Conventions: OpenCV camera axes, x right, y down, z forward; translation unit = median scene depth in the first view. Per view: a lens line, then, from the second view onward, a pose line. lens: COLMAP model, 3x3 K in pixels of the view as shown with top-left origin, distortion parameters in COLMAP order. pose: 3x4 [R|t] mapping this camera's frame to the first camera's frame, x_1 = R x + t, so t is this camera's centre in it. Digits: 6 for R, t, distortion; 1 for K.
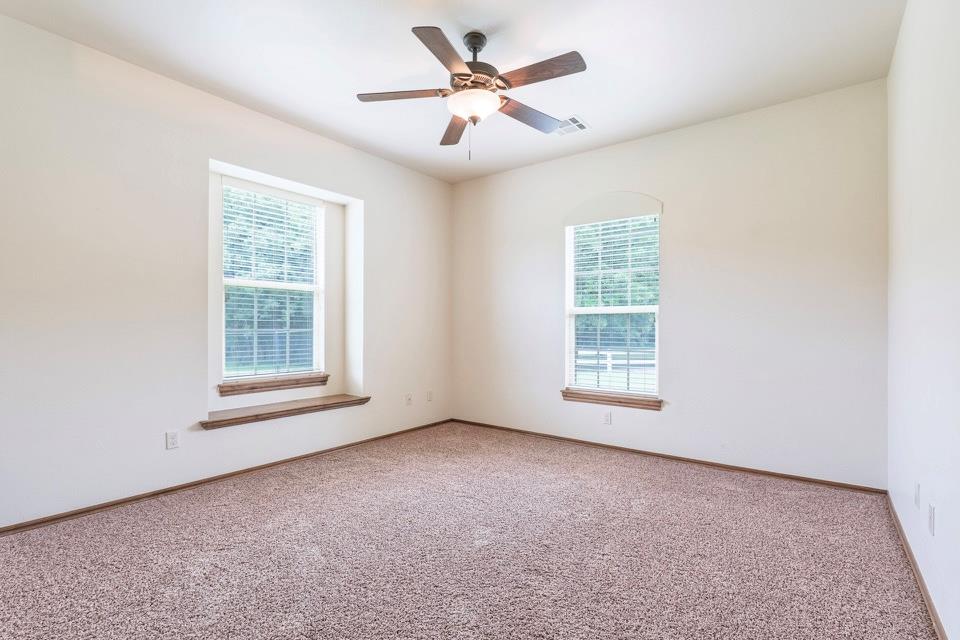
lens RADIAL K [[446.5, 0, 485.1], [0, 446.5, 322.8], [0, 0, 1]] dist [0.002145, 0.000060]
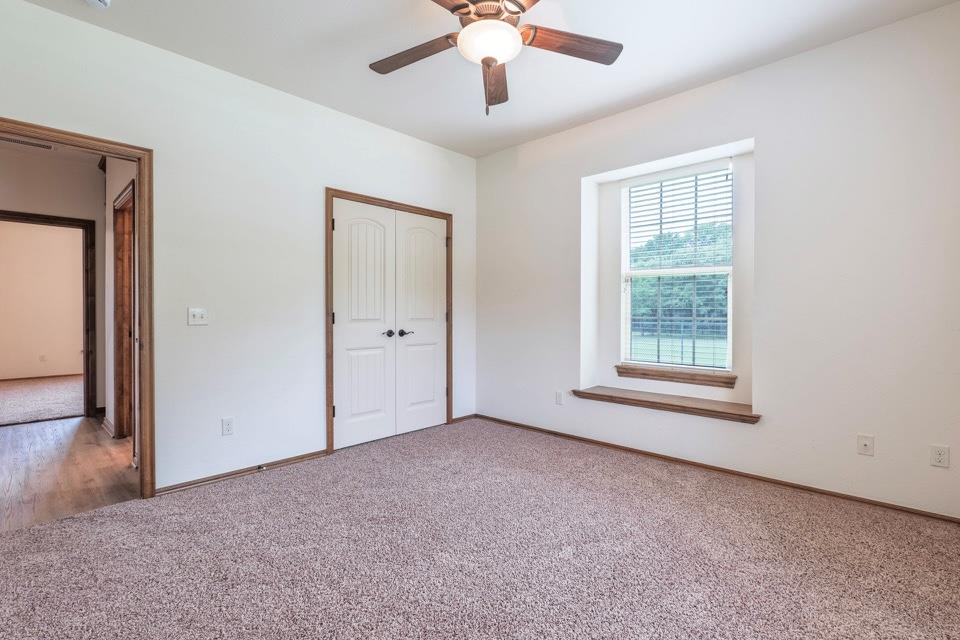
lens RADIAL K [[446.5, 0, 481.4], [0, 446.5, 312.8], [0, 0, 1]] dist [0.002145, 0.000060]
pose [[-0.106999, 0.000268, -0.994259, 0.563547], [0.009966, 0.999950, -0.000803, 0.001166], [0.994209, -0.009995, -0.106996, 0.756590]]
